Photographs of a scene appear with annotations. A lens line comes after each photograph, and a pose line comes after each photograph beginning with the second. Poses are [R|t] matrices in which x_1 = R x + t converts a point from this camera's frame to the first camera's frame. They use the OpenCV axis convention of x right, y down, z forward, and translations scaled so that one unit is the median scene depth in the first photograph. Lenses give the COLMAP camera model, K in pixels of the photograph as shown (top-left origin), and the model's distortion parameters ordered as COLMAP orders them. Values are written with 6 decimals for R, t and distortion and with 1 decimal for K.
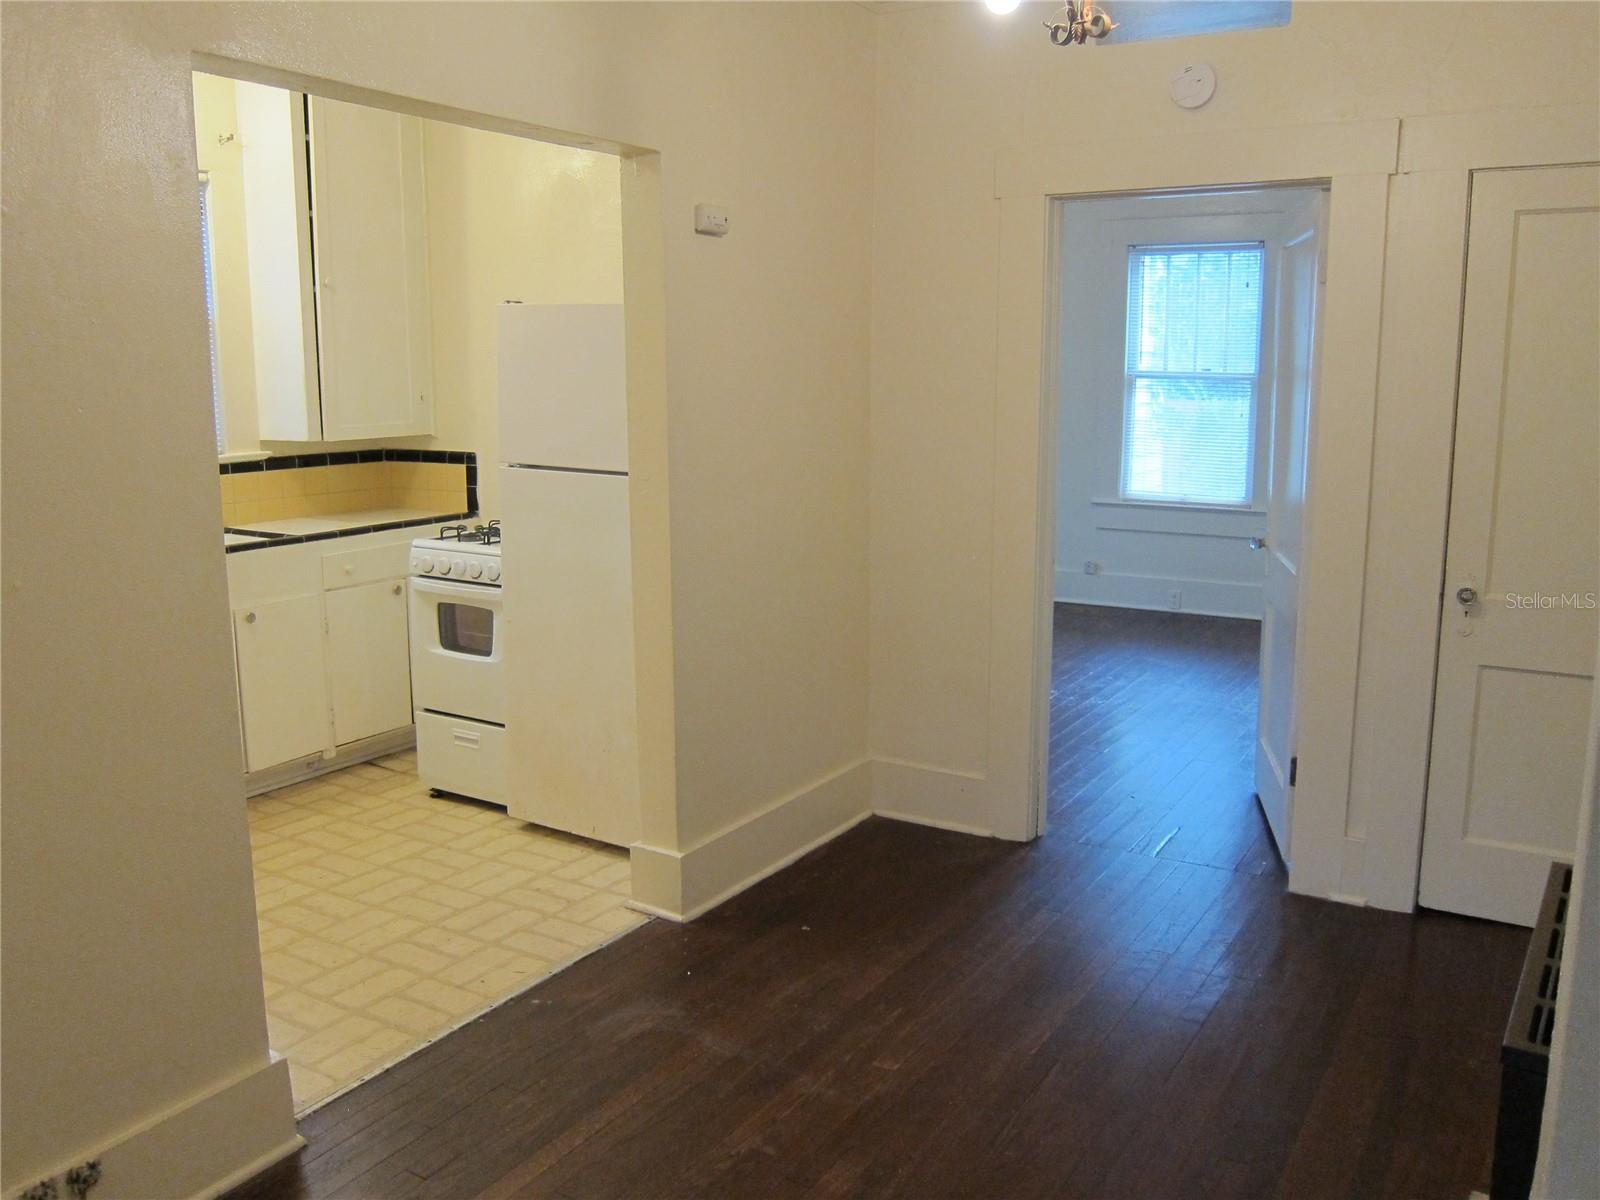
lens RADIAL K [[1332.6, 0, 800.0], [0, 1332.6, 600.0], [0, 0, 1]] dist [-0.055695, 0.007147]
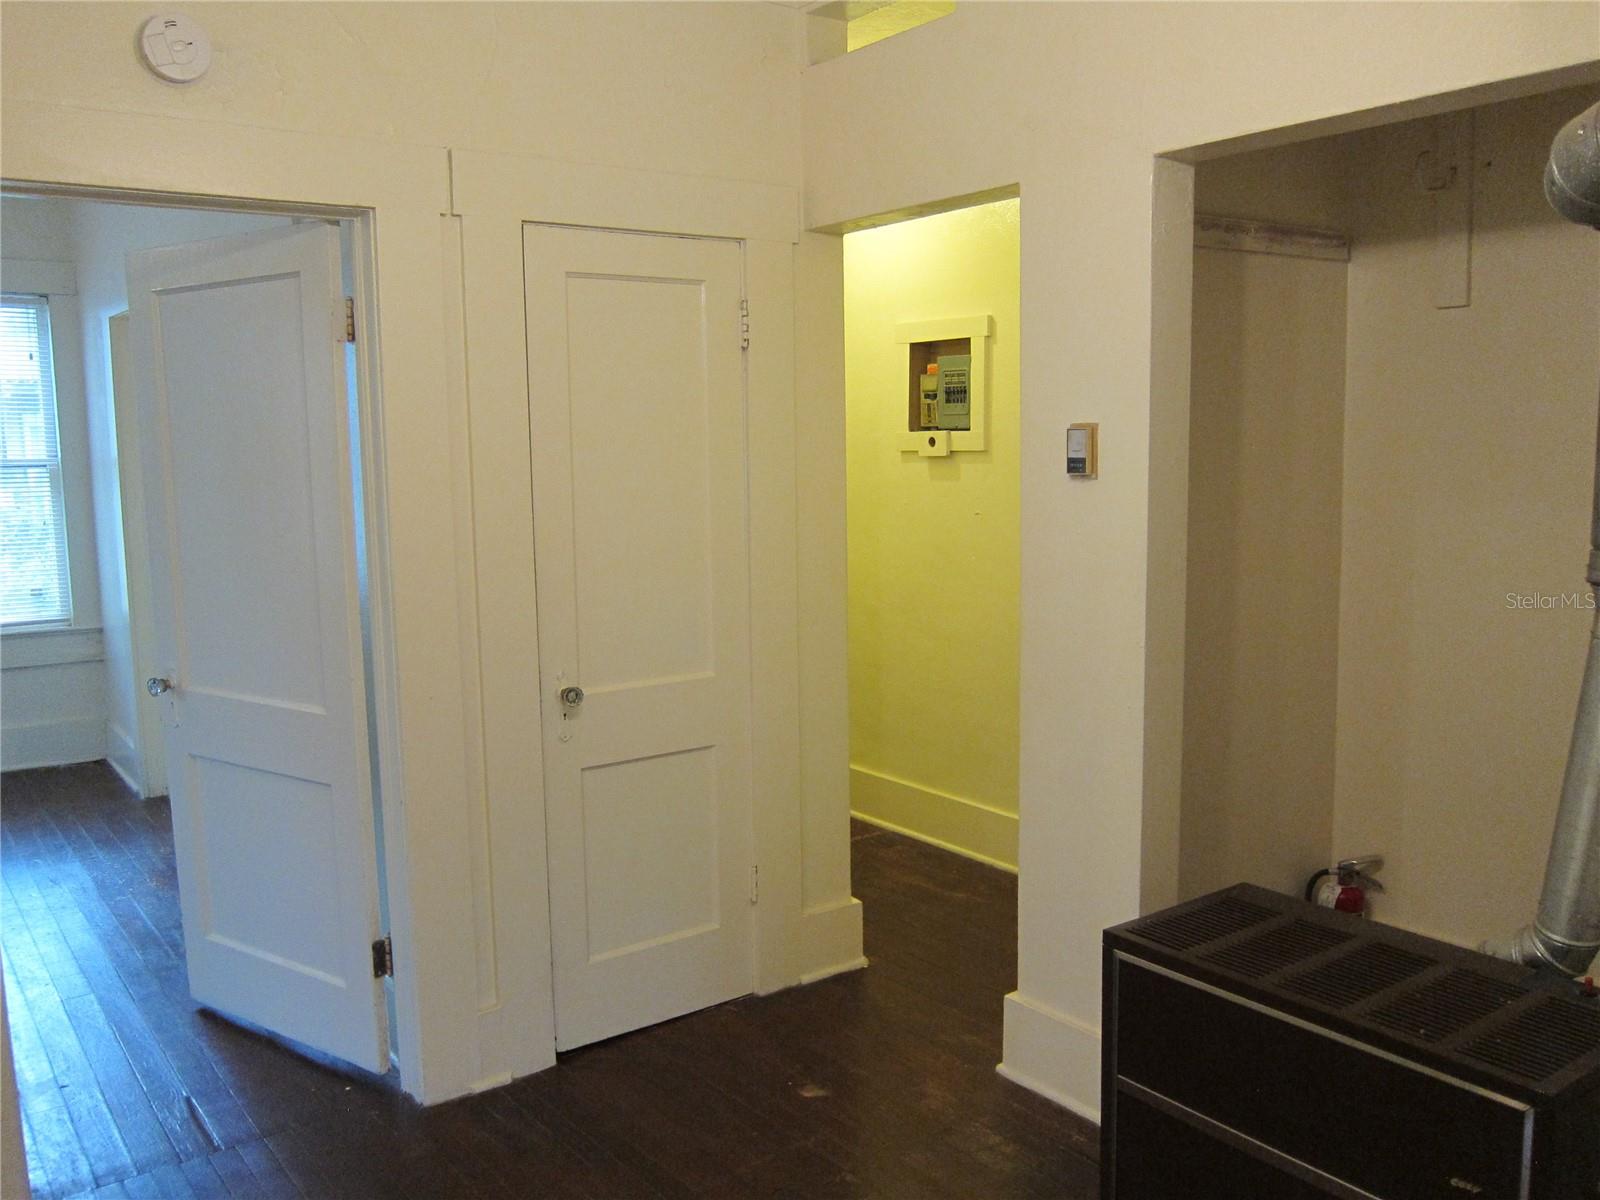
lens RADIAL K [[1332.6, 0, 800.0], [0, 1332.6, 600.0], [0, 0, 1]] dist [-0.055695, 0.007147]
pose [[0.364772, -0.118271, 0.923555, -0.242883], [0.175719, 0.982820, 0.056458, -0.083591], [-0.914365, 0.141692, 0.379288, 0.464635]]
